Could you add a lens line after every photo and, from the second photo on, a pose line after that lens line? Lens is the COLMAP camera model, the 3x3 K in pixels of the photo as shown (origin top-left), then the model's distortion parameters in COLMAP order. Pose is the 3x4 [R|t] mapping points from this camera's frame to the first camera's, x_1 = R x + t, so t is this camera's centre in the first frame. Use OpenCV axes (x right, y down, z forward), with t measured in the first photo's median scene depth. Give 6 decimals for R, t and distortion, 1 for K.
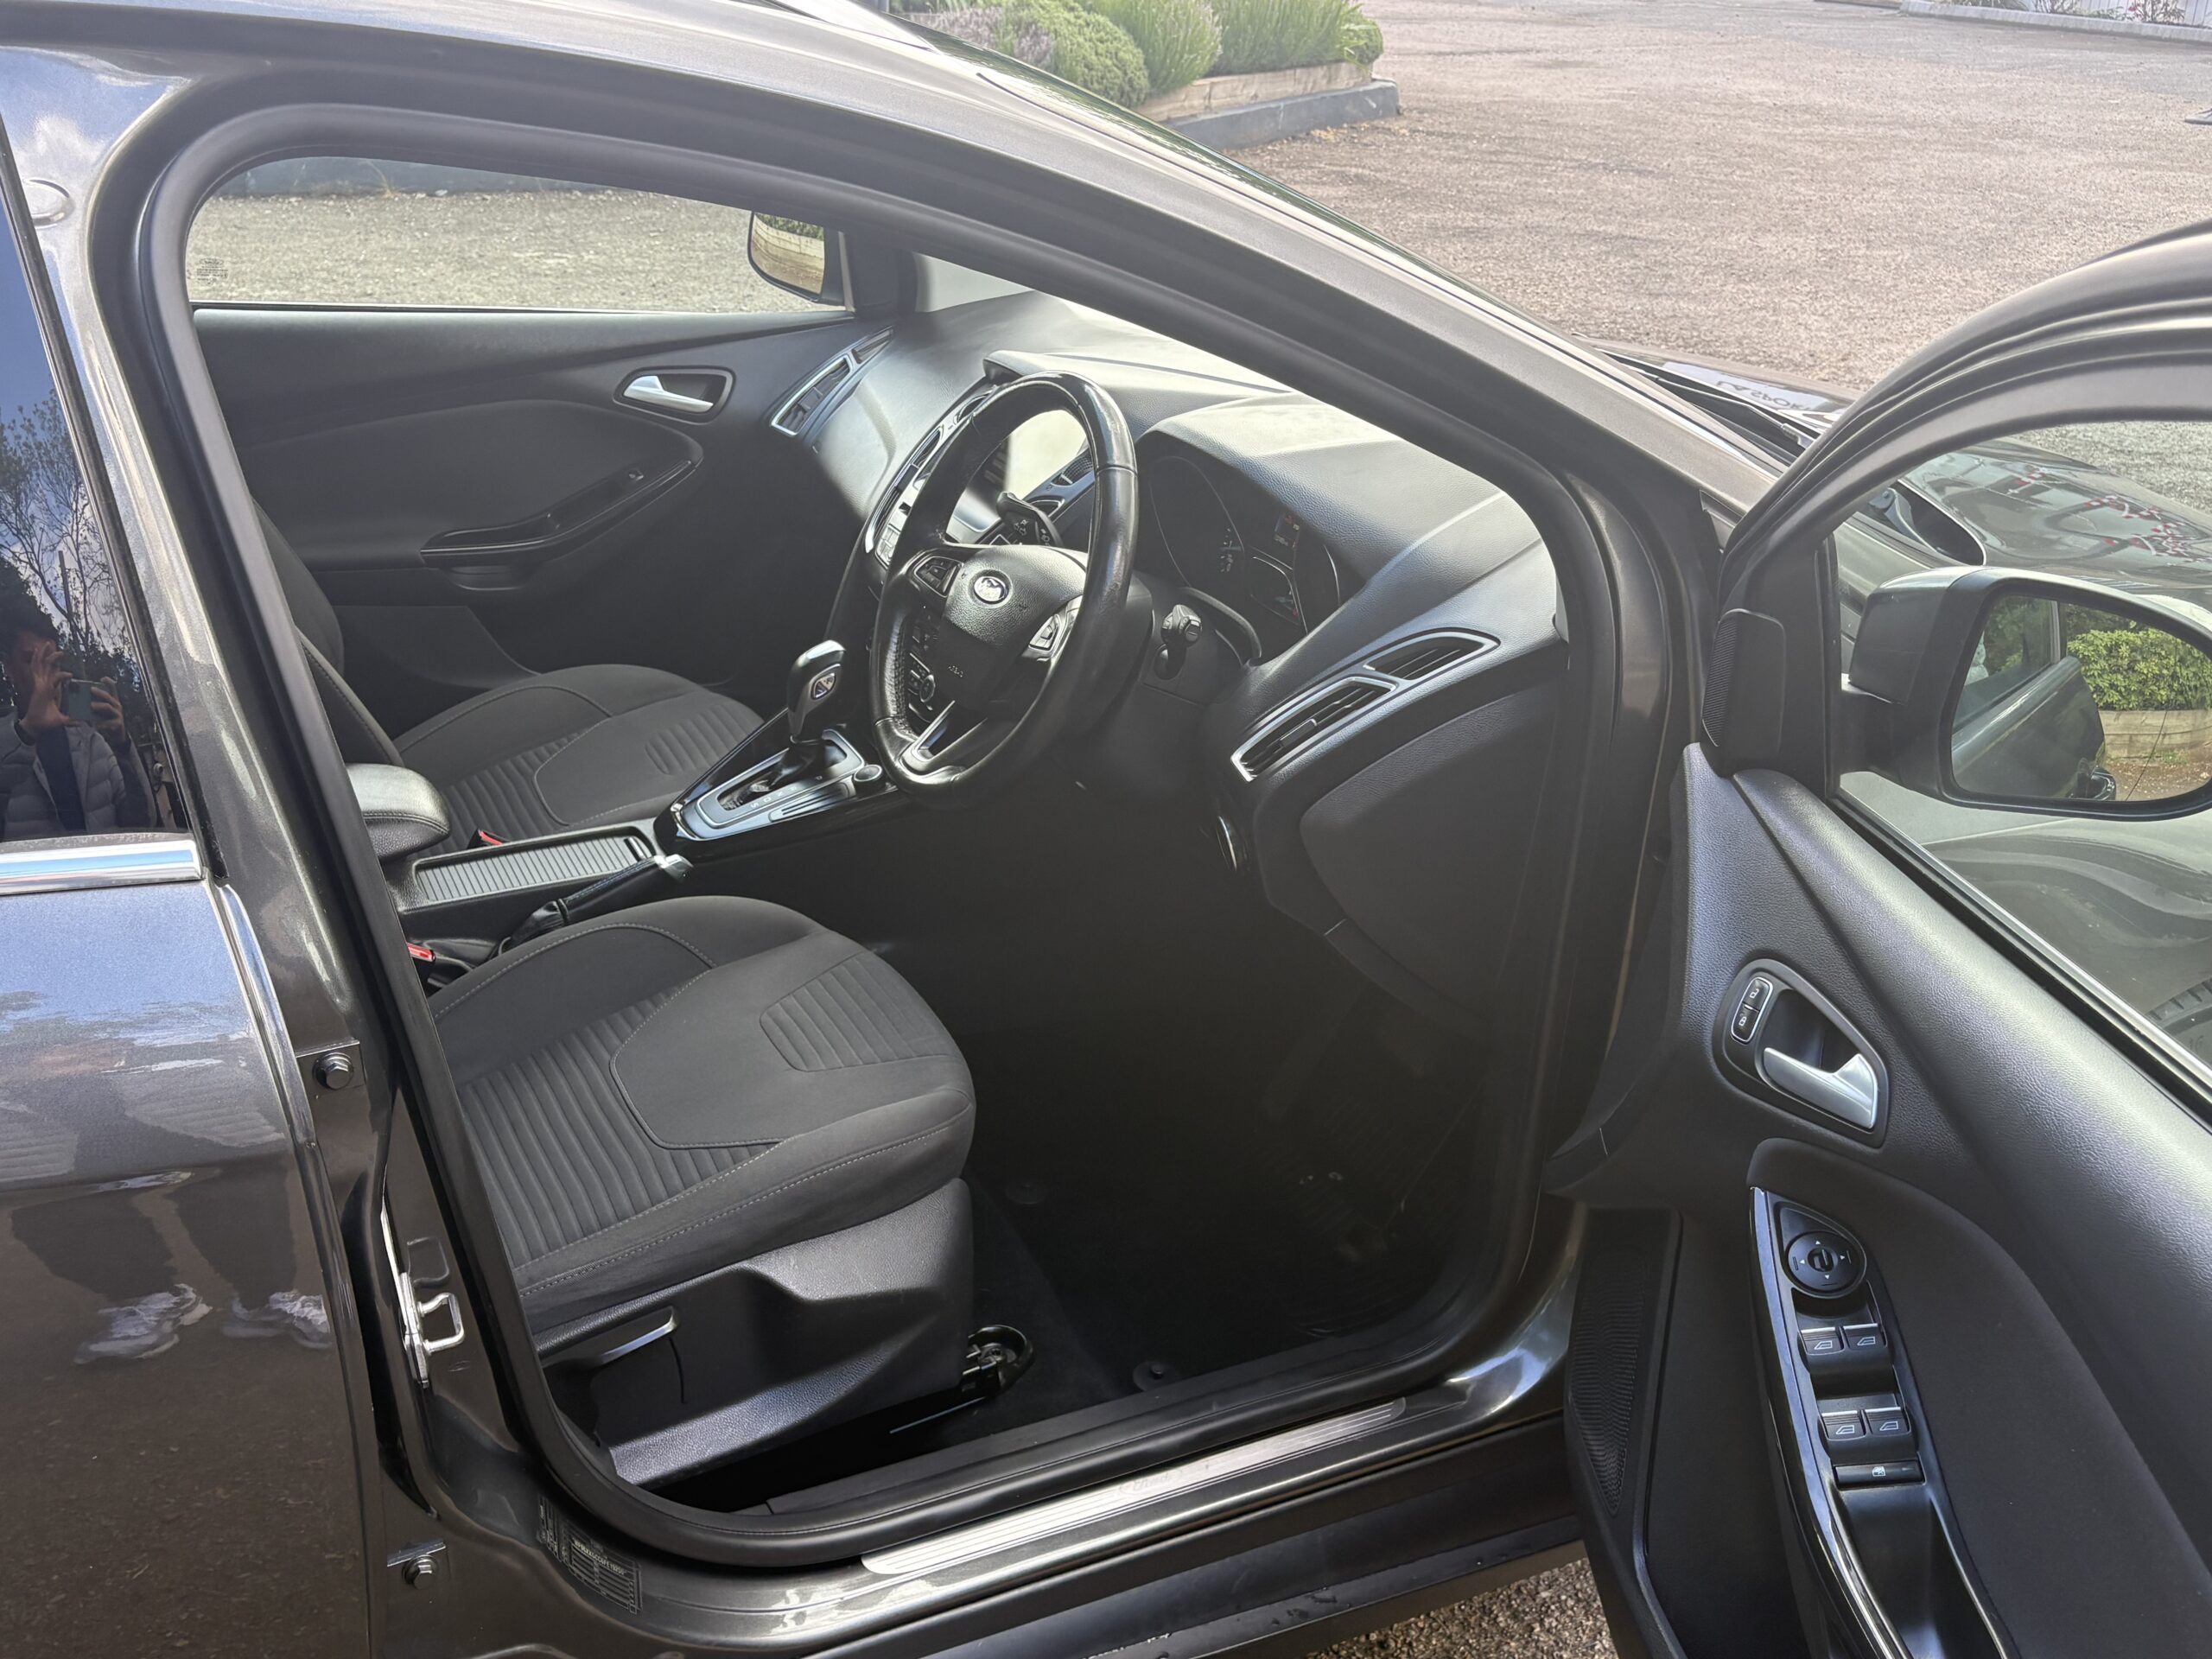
lens RADIAL K [[2165.5, 0, 1107.6], [0, 2165.5, 822.1], [0, 0, 1]] dist [0.036405, 0.000000]
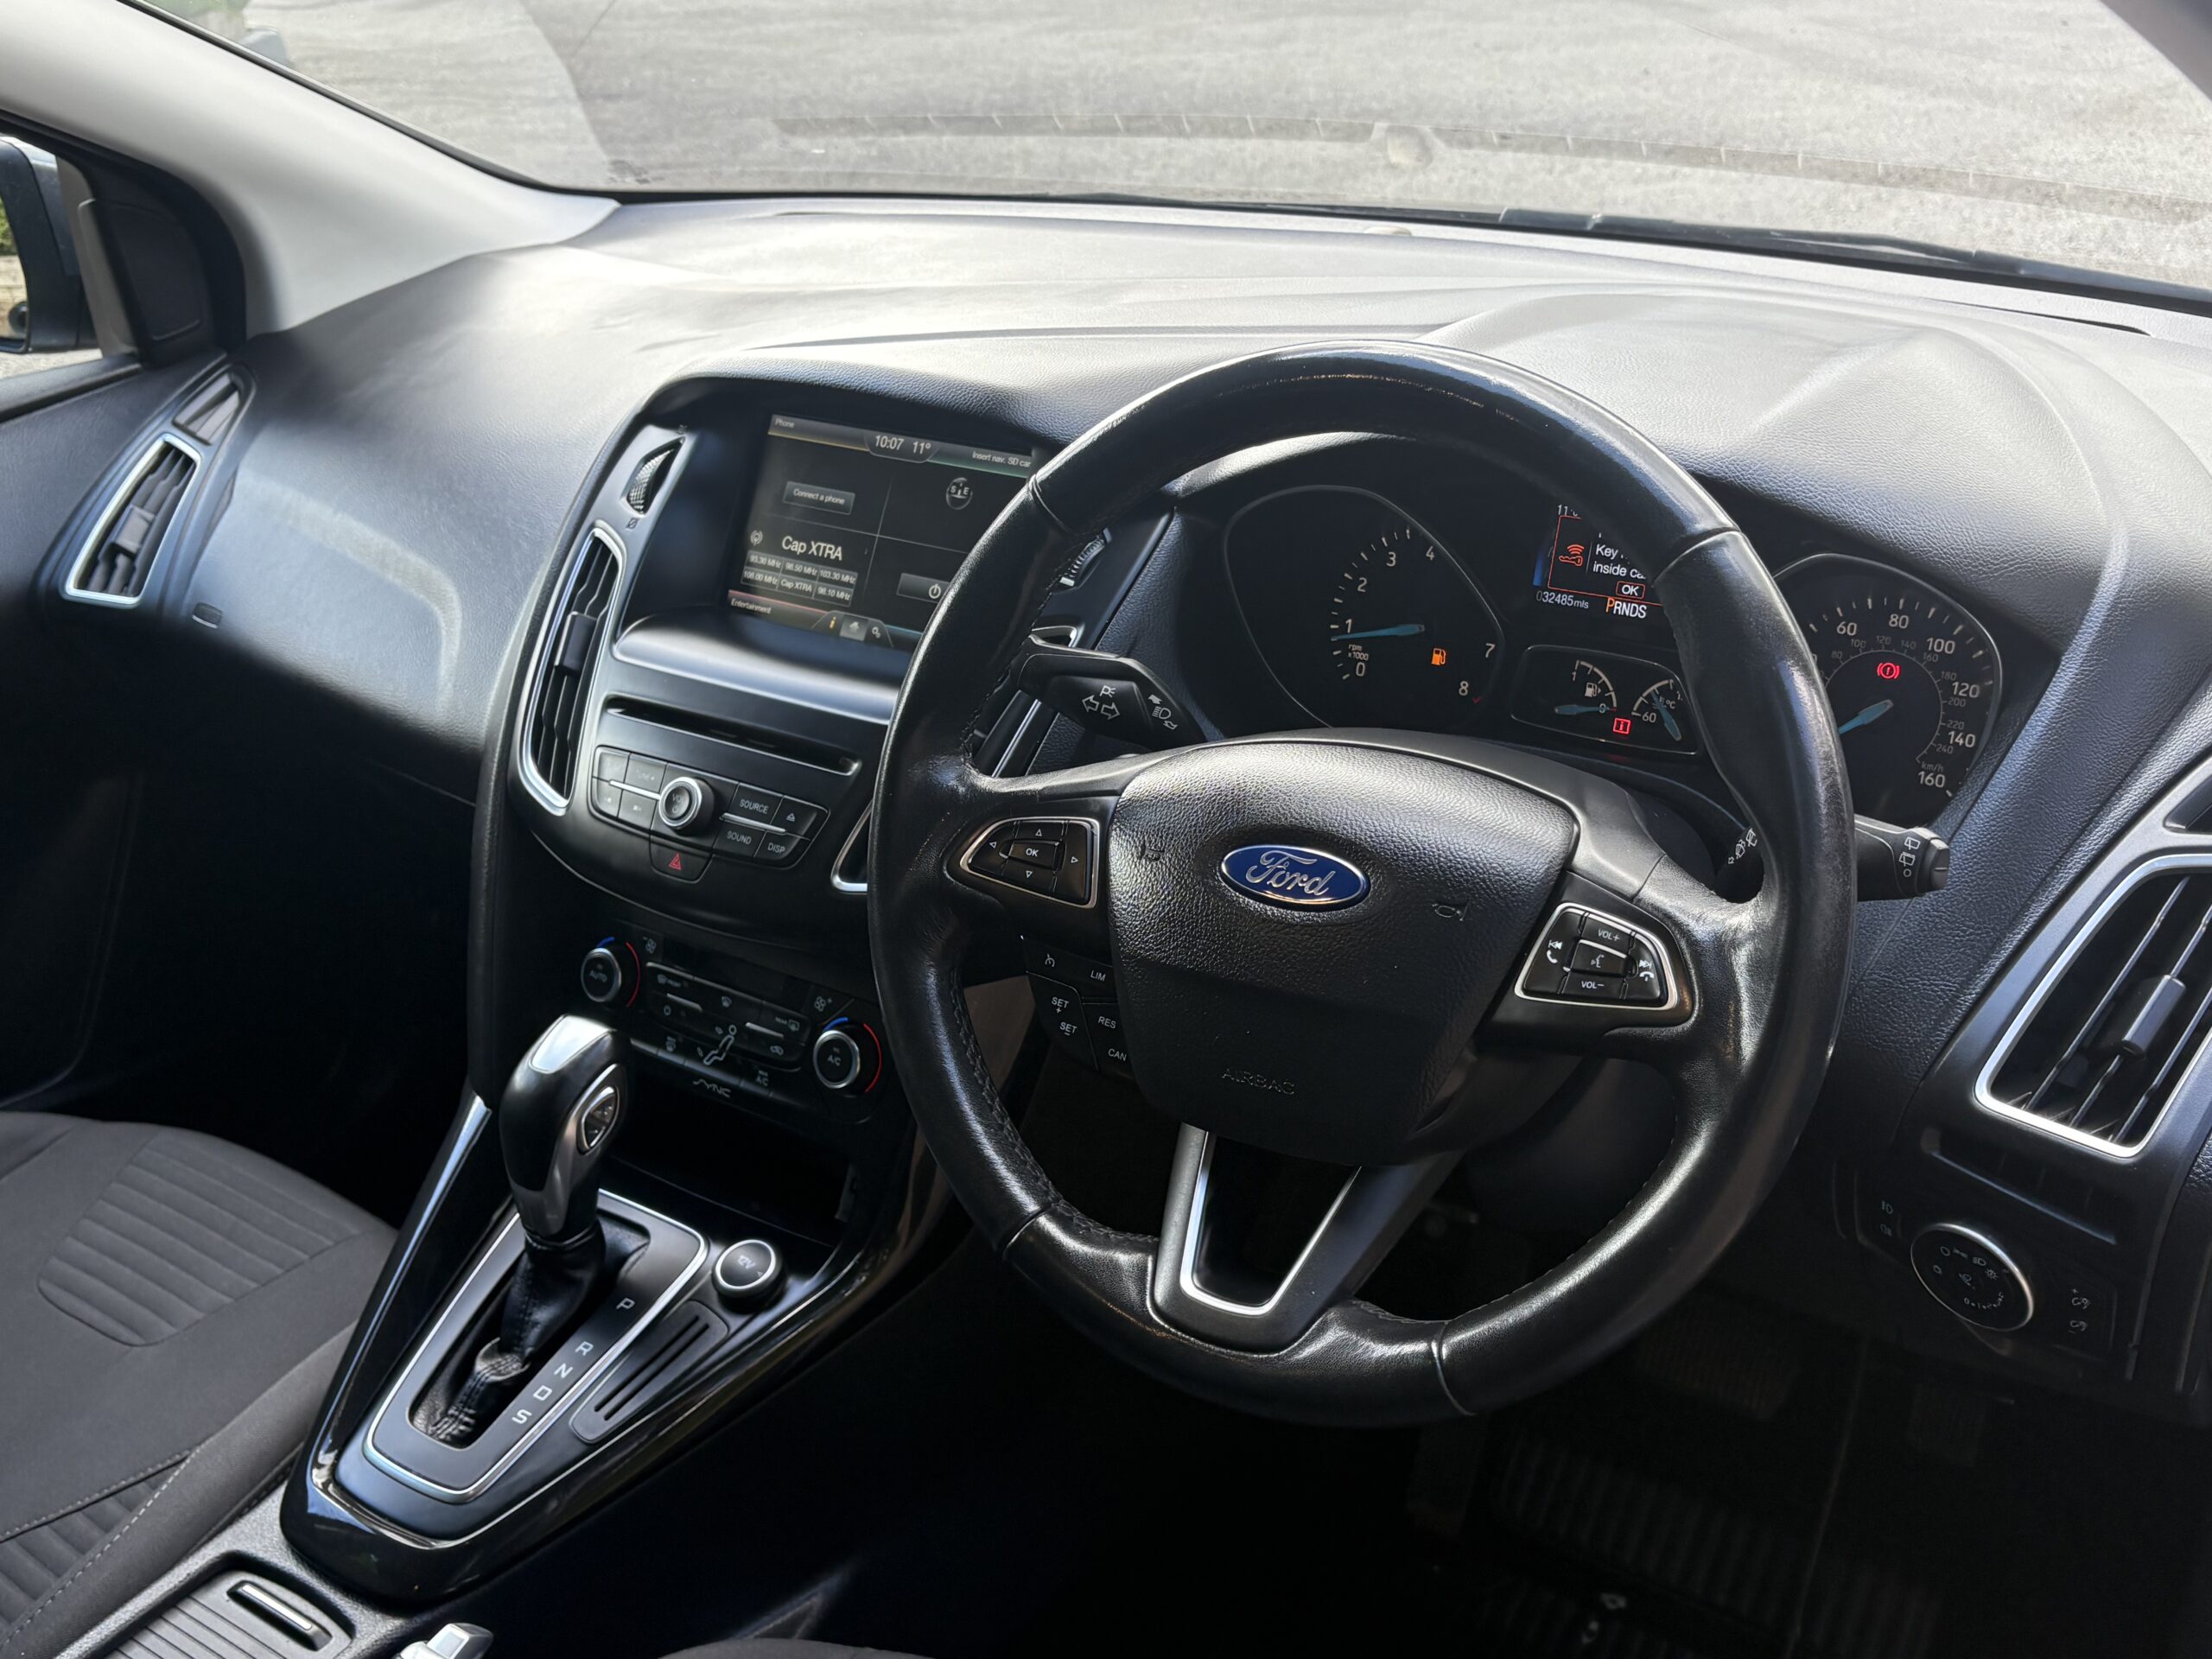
lens RADIAL K [[2165.5, 0, 1088.8], [0, 2165.5, 847.8], [0, 0, 1]] dist [0.036405, 0.000000]
pose [[0.869335, -0.278115, 0.408544, -0.187291], [0.264171, 0.960128, 0.091478, -0.117745], [-0.417696, 0.028401, 0.908143, 0.464029]]
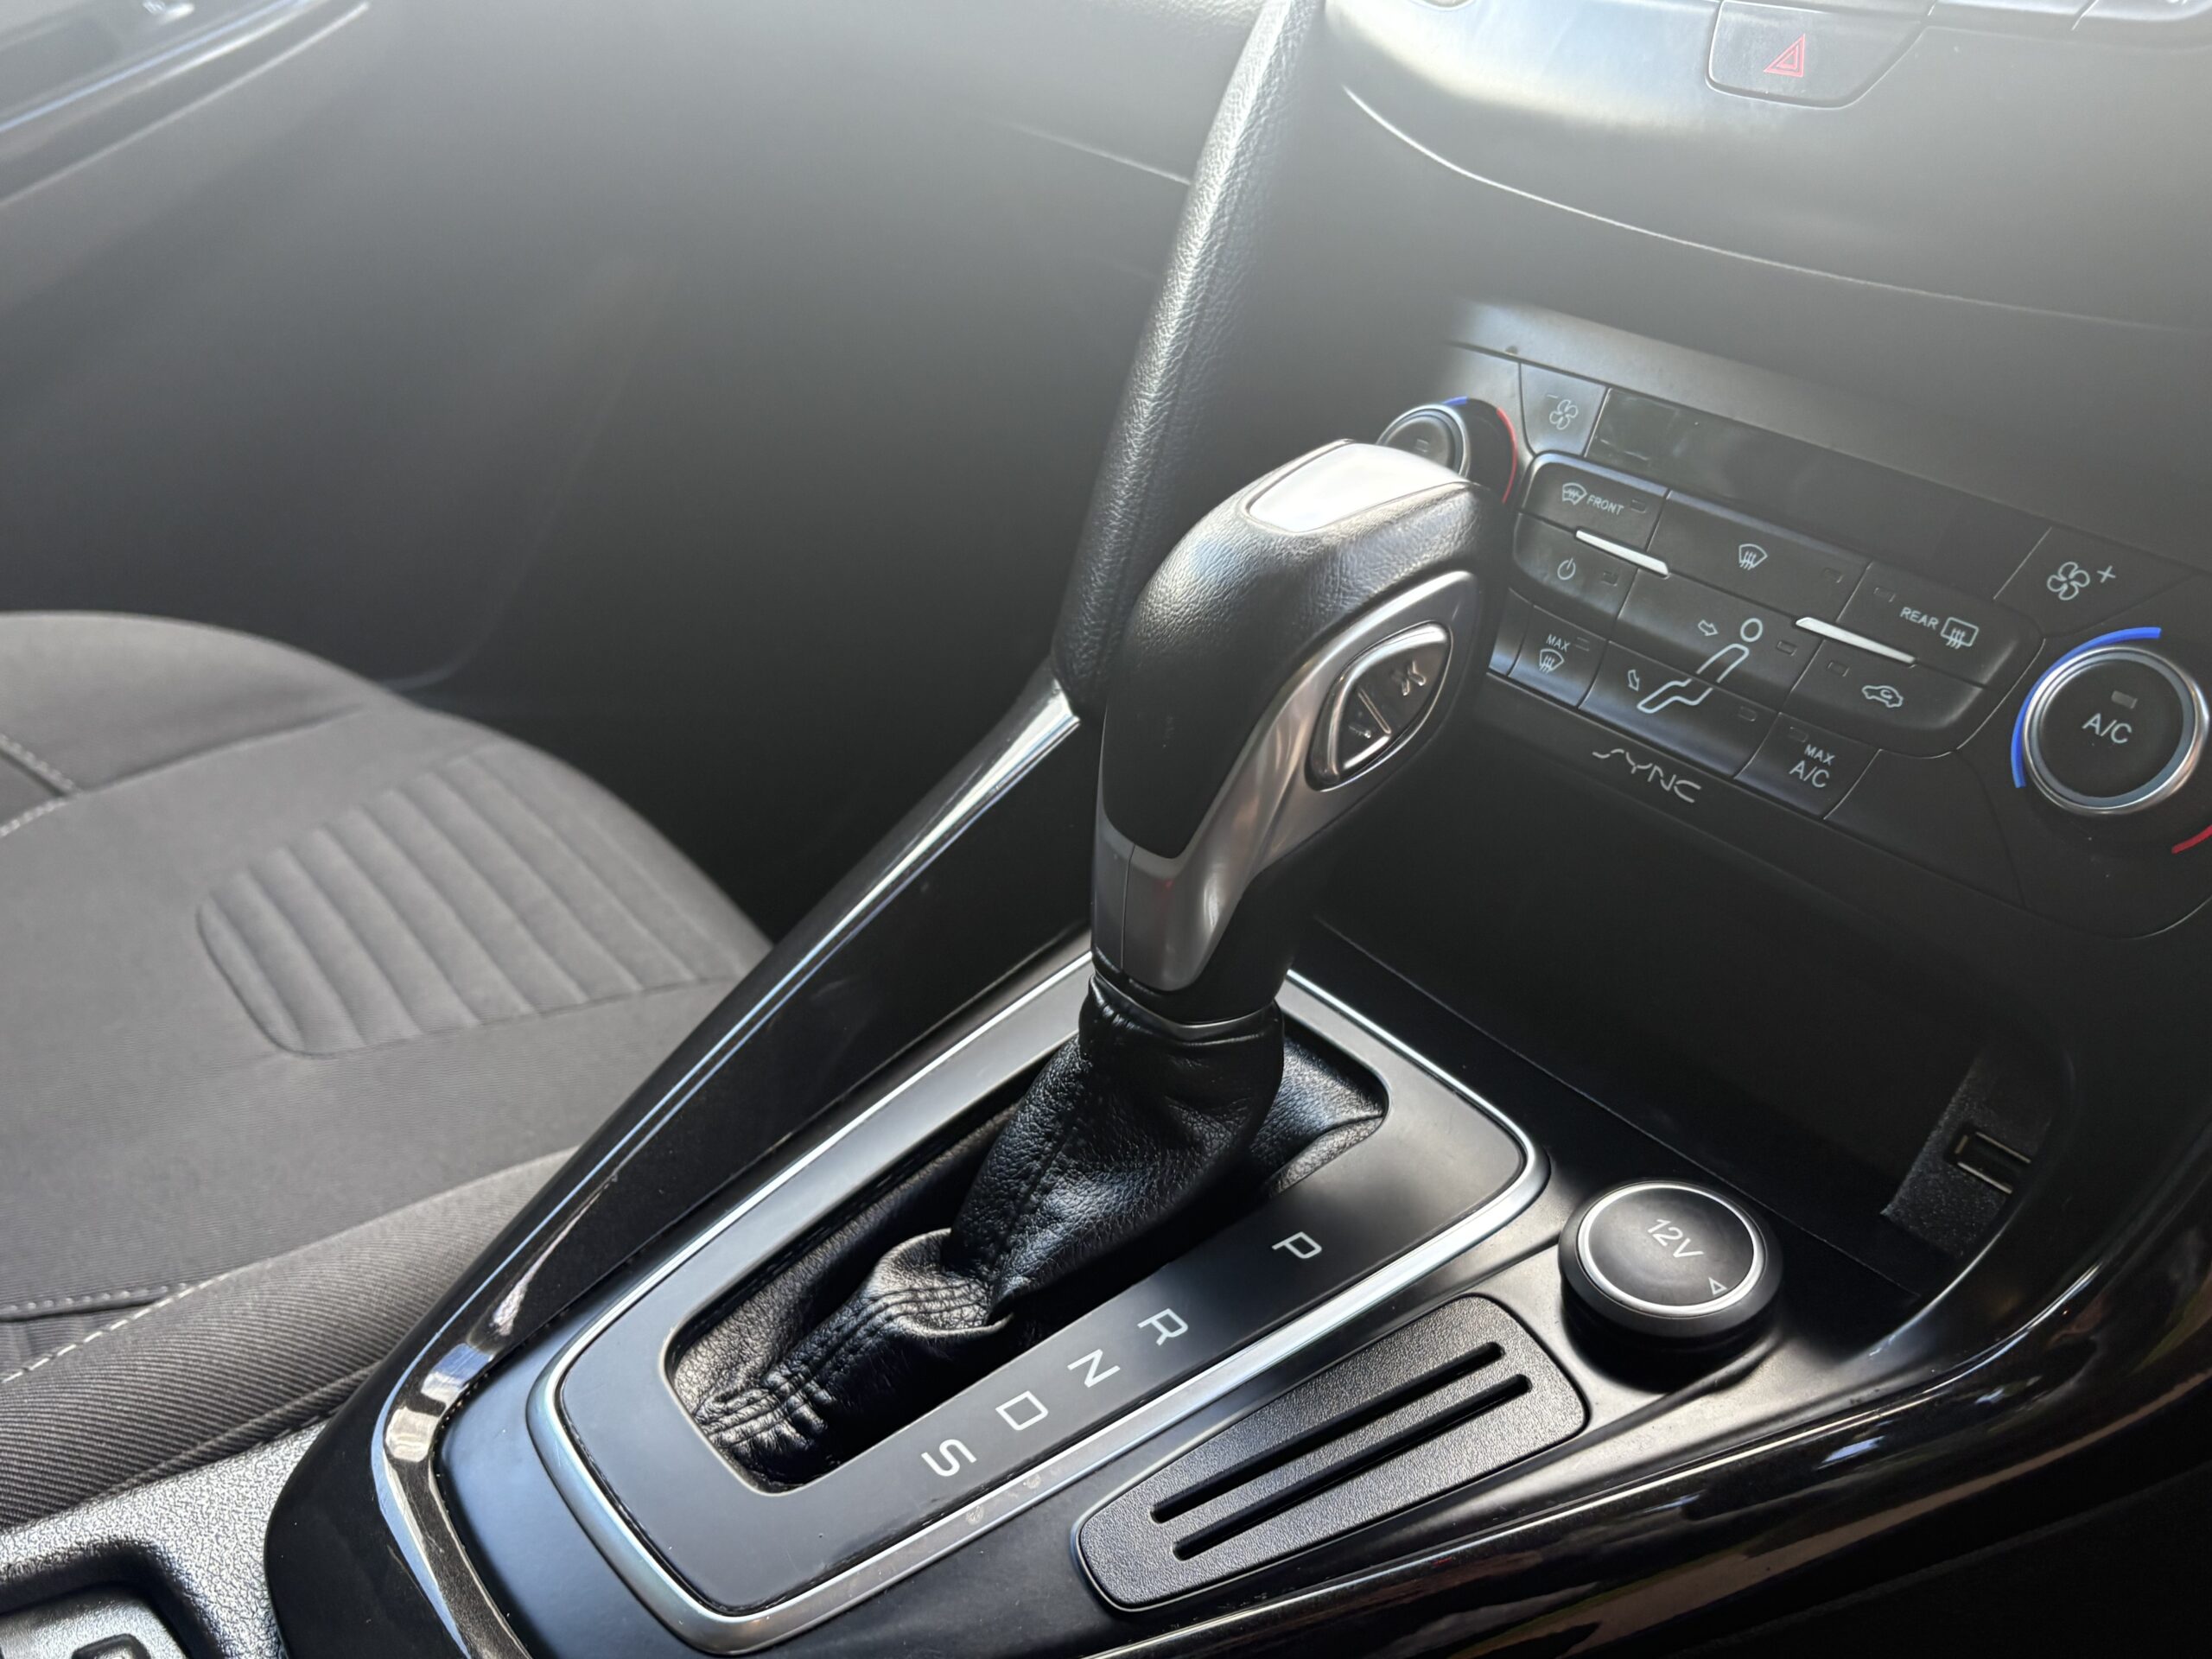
lens RADIAL K [[2165.5, 0, 1107.0], [0, 2165.5, 765.5], [0, 0, 1]] dist [0.036405, 0.000000]
pose [[0.981555, 0.007681, 0.191024, -0.159821], [-0.001243, 0.999428, -0.033798, -0.046069], [-0.191174, 0.032937, 0.981003, 0.740971]]
